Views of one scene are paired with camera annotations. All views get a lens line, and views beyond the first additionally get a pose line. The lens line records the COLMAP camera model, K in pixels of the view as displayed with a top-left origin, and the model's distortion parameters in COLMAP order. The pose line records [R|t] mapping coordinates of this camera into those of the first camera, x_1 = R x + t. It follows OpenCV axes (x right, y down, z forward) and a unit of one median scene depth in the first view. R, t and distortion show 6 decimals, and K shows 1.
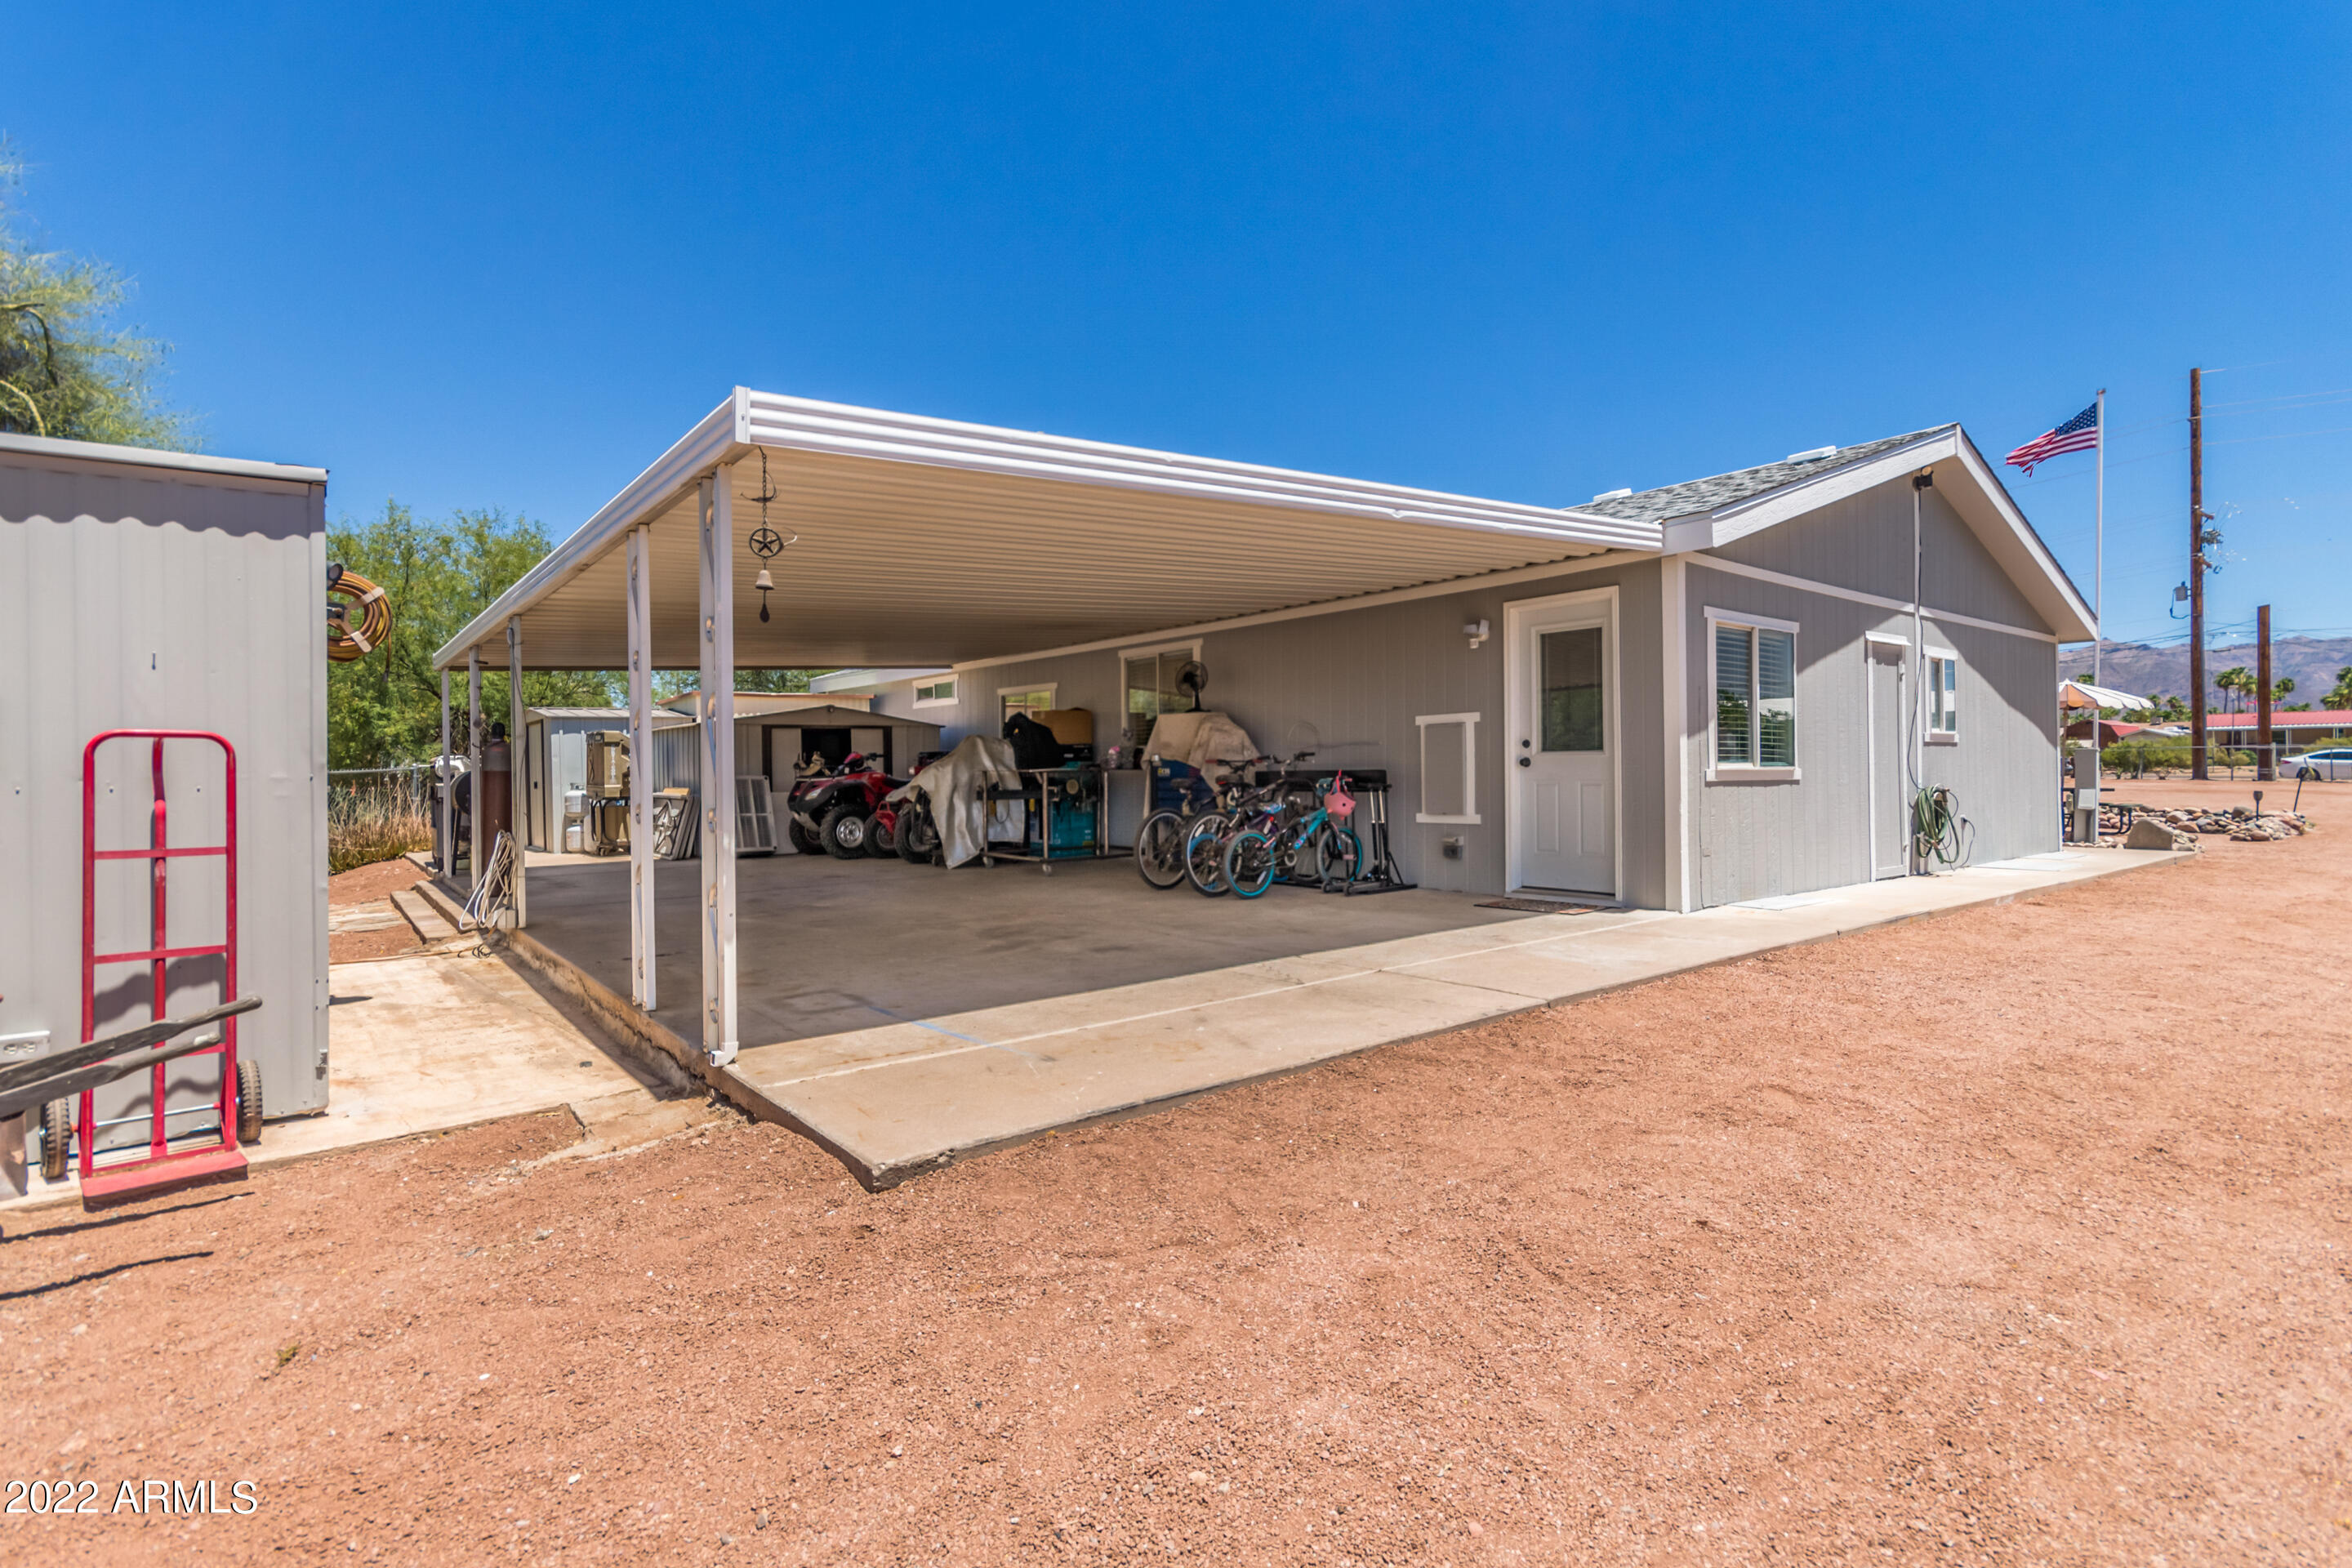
lens RADIAL K [[1083.2, 0, 1186.2], [0, 1083.2, 762.5], [0, 0, 1]] dist [0.008826, -0.003317]
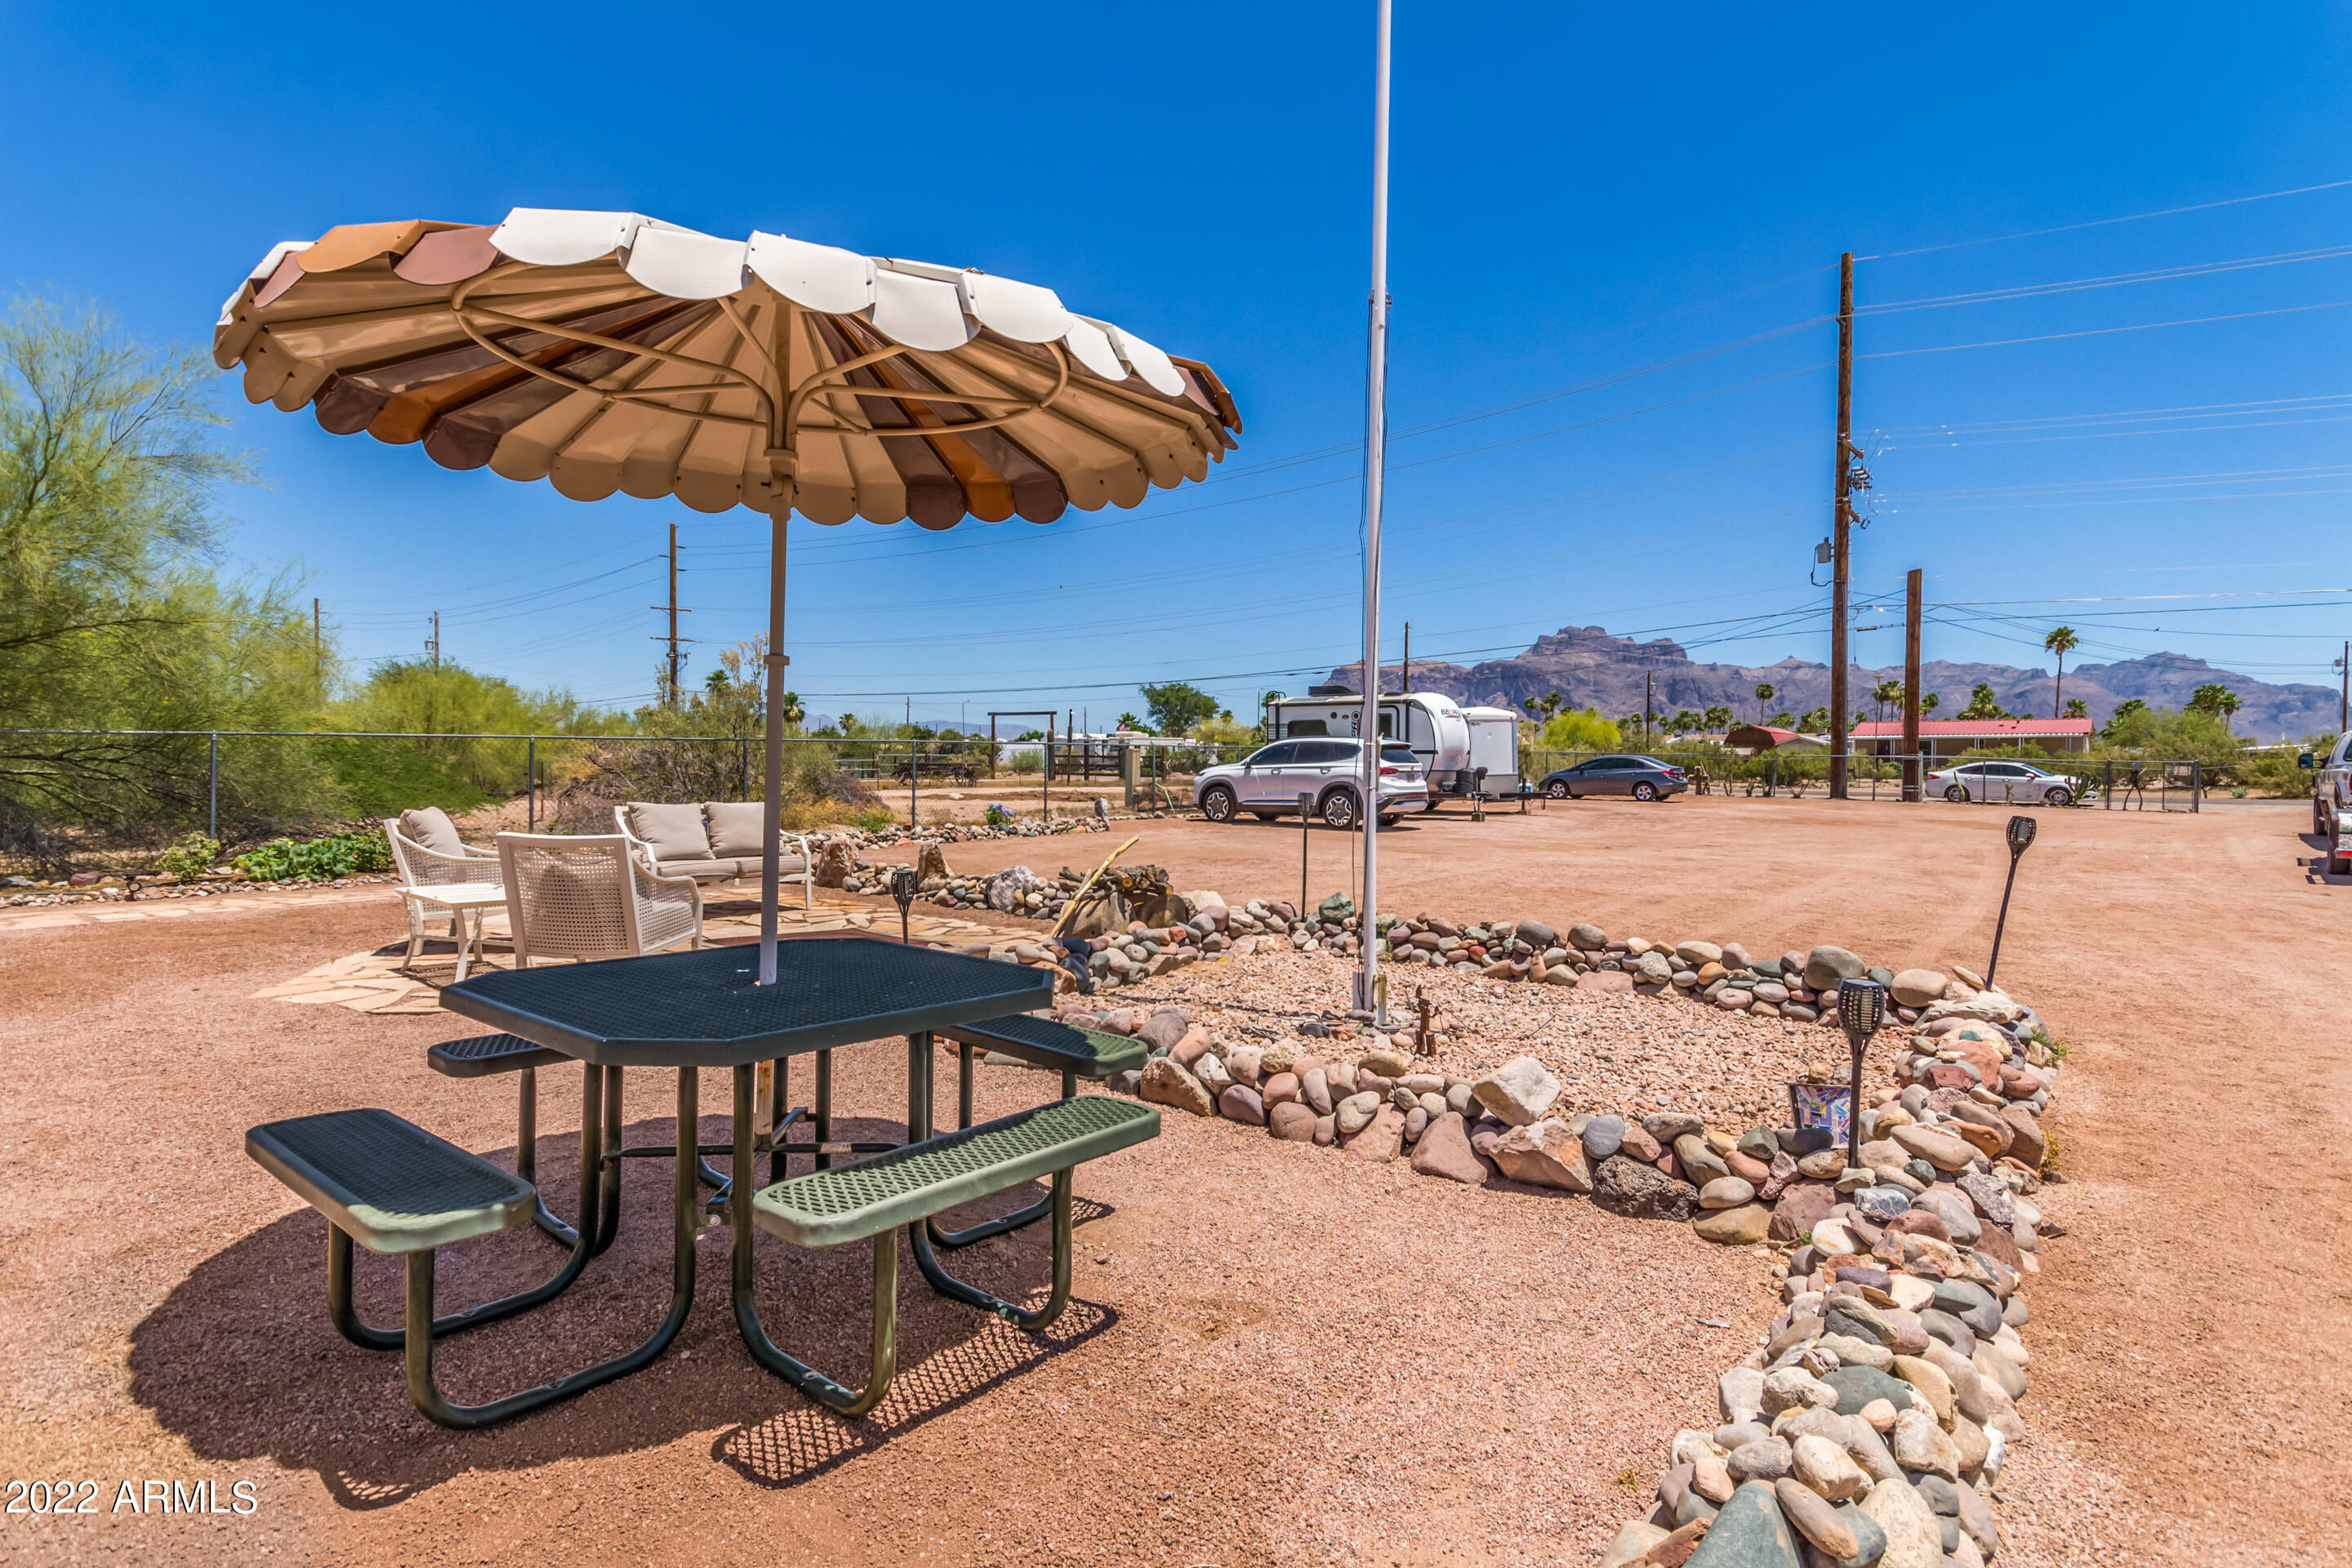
lens RADIAL K [[1180.1, 0, 1155.1], [0, 1180.1, 786.1], [0, 0, 1]] dist [0.000116, -0.000272]
pose [[0.977876, 0.009455, 0.208970, 0.273679], [-0.013783, 0.999719, 0.019264, -0.002364], [-0.208729, -0.021718, 0.977732, 0.275337]]
